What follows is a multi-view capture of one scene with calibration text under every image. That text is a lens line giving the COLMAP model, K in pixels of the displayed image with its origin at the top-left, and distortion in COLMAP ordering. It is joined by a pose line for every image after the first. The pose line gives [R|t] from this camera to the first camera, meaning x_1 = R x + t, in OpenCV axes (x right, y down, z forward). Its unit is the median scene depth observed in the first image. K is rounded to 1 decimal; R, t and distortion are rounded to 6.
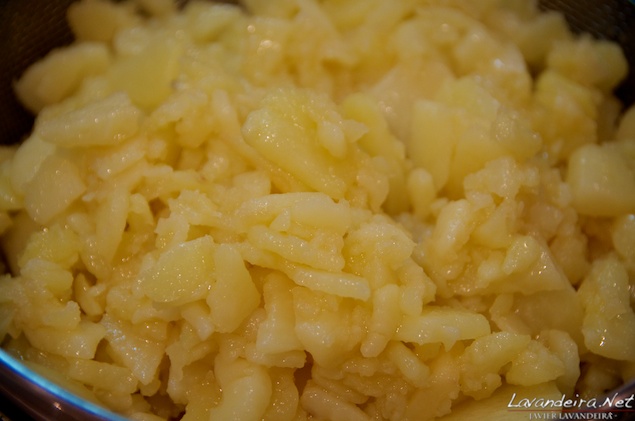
lens RADIAL K [[2870.1, 0, 317.4], [0, 2870.1, 211.4], [0, 0, 1]] dist [0.898023, 0.000000]
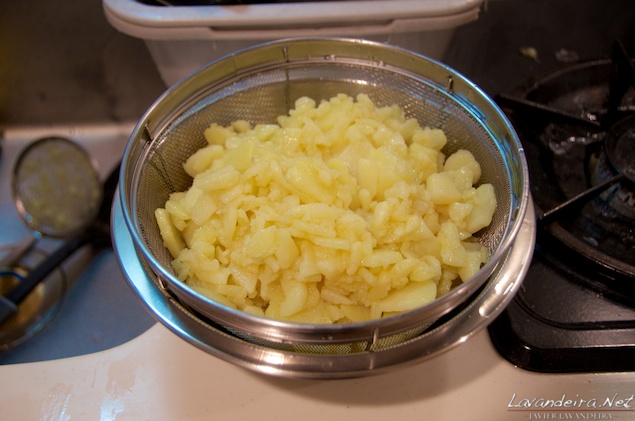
lens RADIAL K [[805.9, 0, 311.8], [0, 805.9, 208.7], [0, 0, 1]] dist [0.077440, 0.000000]
pose [[0.996539, -0.071836, 0.041816, -0.033419], [0.071584, 0.997406, 0.007504, -0.006919], [-0.042247, -0.004485, 0.999097, 0.369938]]
